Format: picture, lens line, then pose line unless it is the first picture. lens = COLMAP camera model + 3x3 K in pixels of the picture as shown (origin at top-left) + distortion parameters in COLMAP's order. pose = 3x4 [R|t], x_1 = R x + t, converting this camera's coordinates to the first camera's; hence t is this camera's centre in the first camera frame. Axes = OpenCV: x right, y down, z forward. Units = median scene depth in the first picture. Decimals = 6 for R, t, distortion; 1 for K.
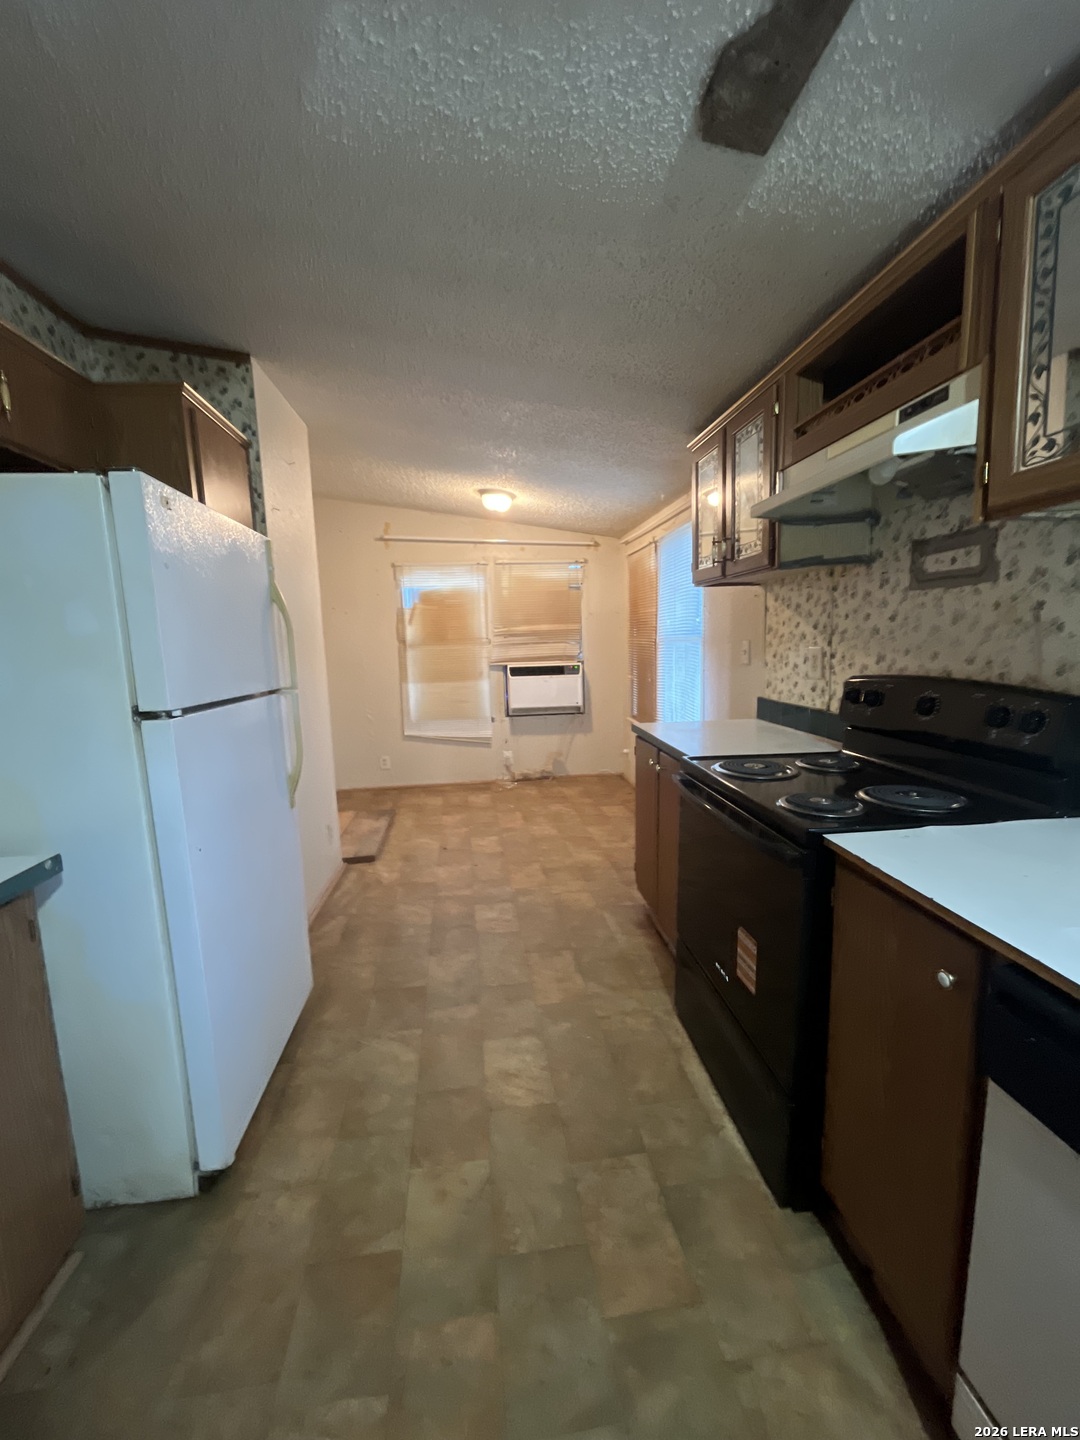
lens RADIAL K [[581.7, 0, 540.2], [0, 581.7, 728.6], [0, 0, 1]] dist [-0.002737, -0.000331]
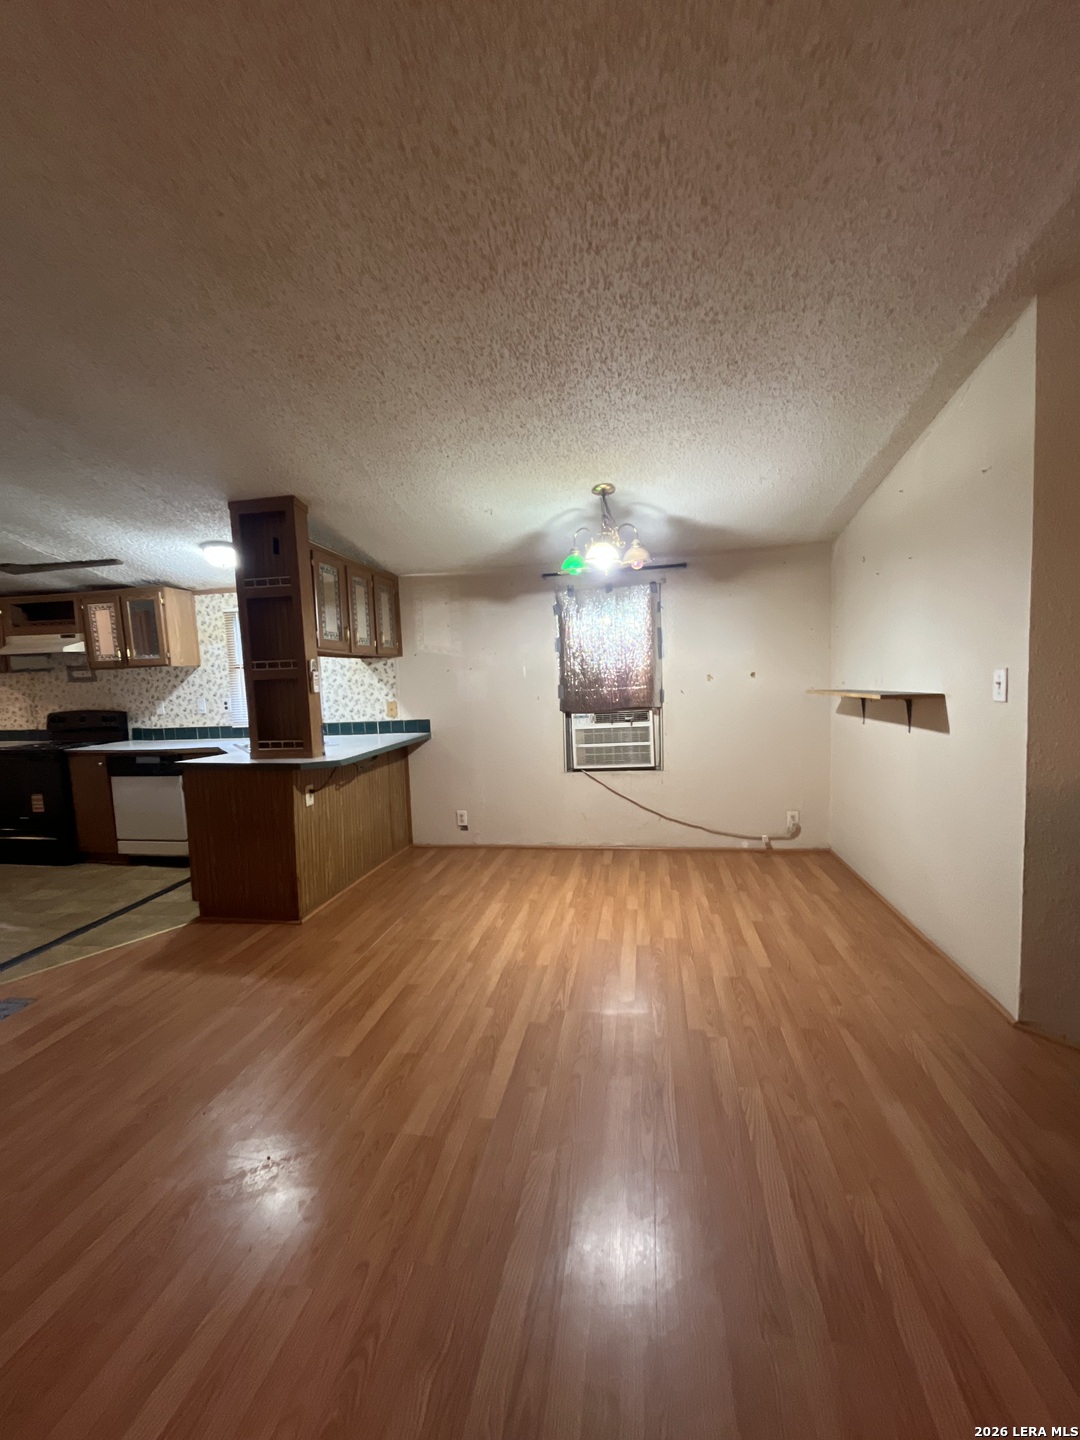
lens RADIAL K [[581.7, 0, 540.2], [0, 581.7, 728.6], [0, 0, 1]] dist [-0.002737, -0.000331]
pose [[0.280000, -0.071830, 0.957309, -1.102460], [0.169200, 0.985279, 0.024440, 0.234895], [-0.944972, 0.155133, 0.288032, -1.492865]]
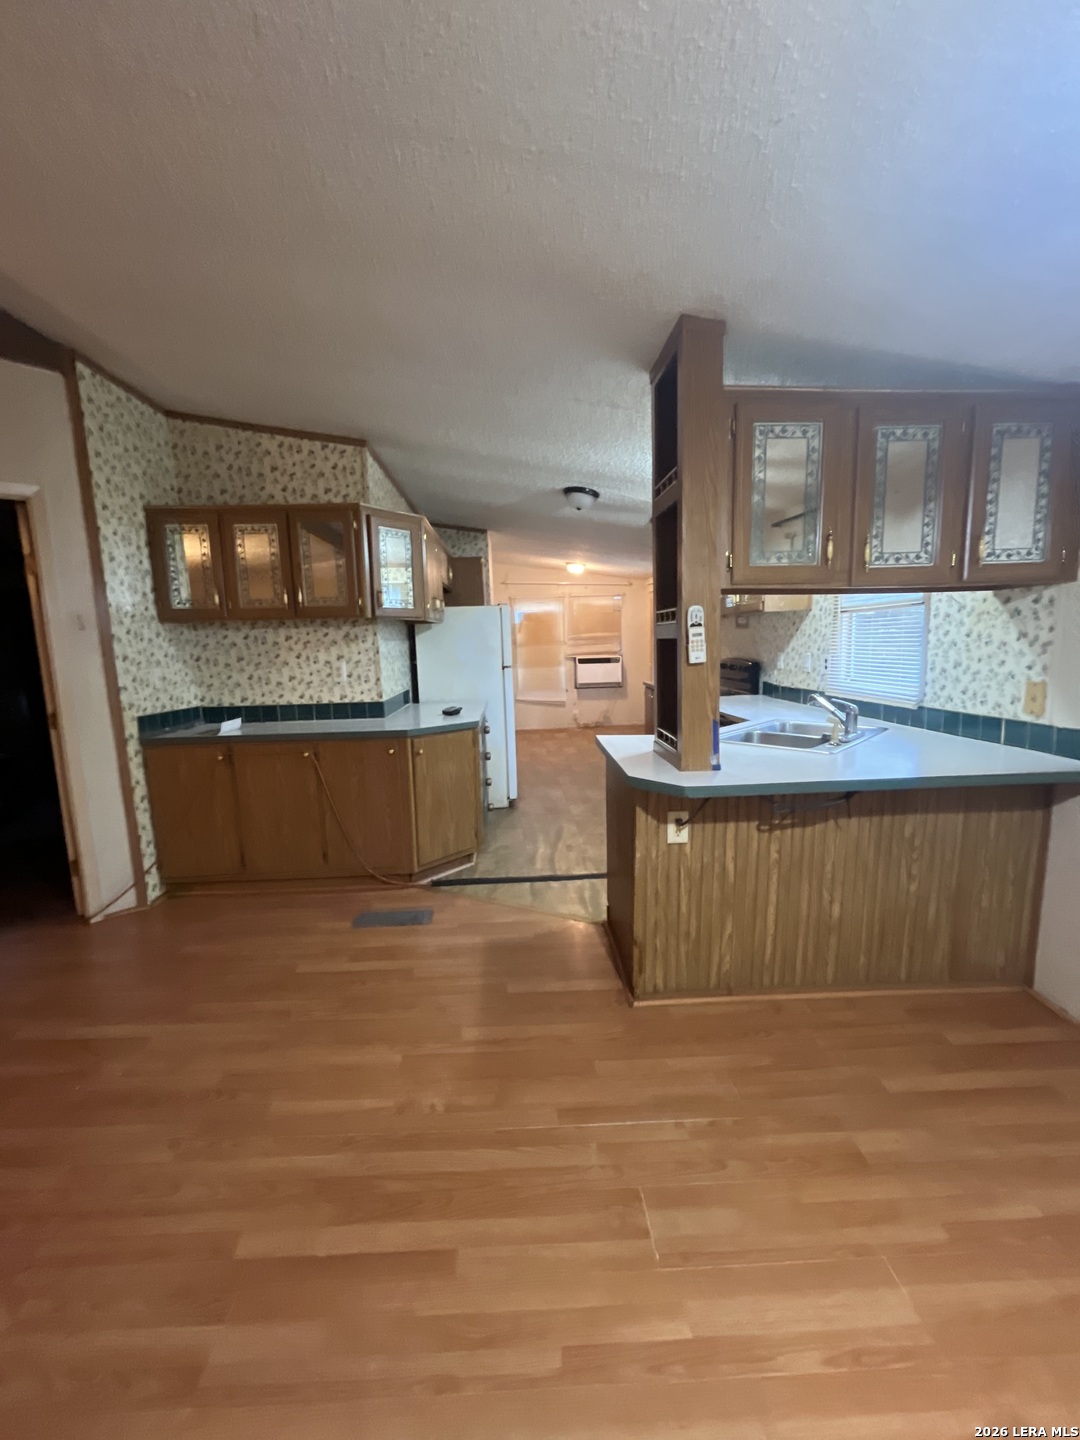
lens RADIAL K [[581.7, 0, 540.2], [0, 581.7, 728.6], [0, 0, 1]] dist [-0.002737, -0.000331]
pose [[0.997694, 0.007084, -0.067497, -0.097605], [-0.006668, 0.999957, 0.006388, 0.181539], [0.067539, -0.005923, 0.997699, -1.428095]]
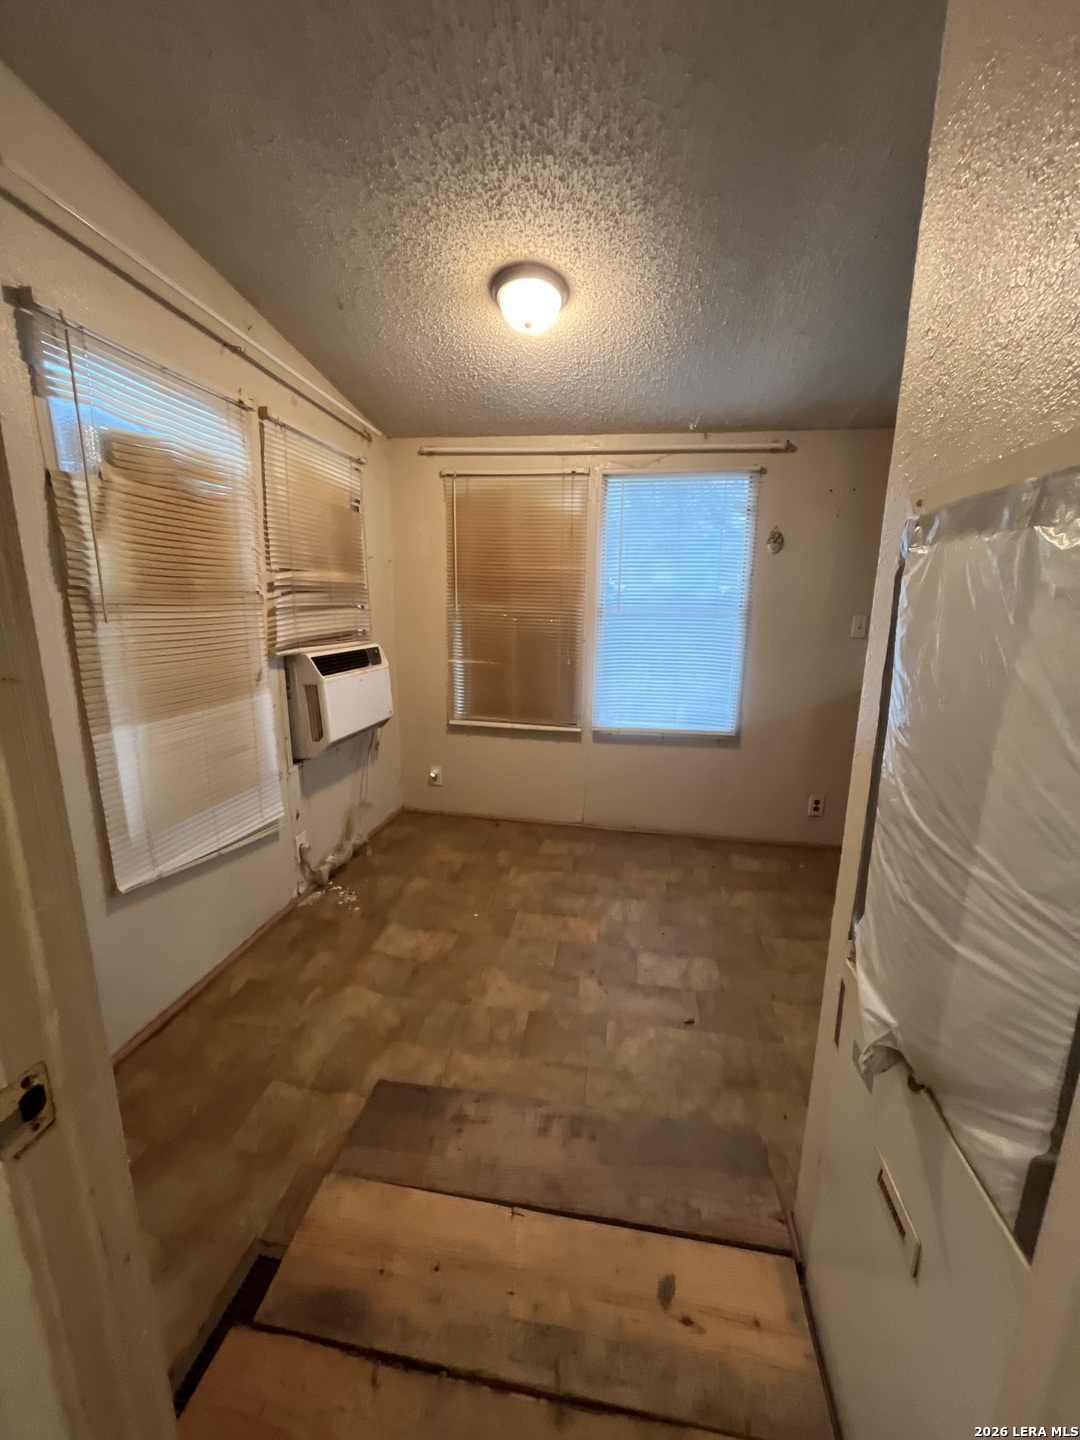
lens RADIAL K [[581.7, 0, 540.2], [0, 581.7, 728.6], [0, 0, 1]] dist [-0.002737, -0.000331]
pose [[0.269900, -0.173827, 0.947068, -0.966944], [0.116123, 0.982267, 0.147194, -0.205393], [-0.955860, 0.070249, 0.285300, 1.466905]]
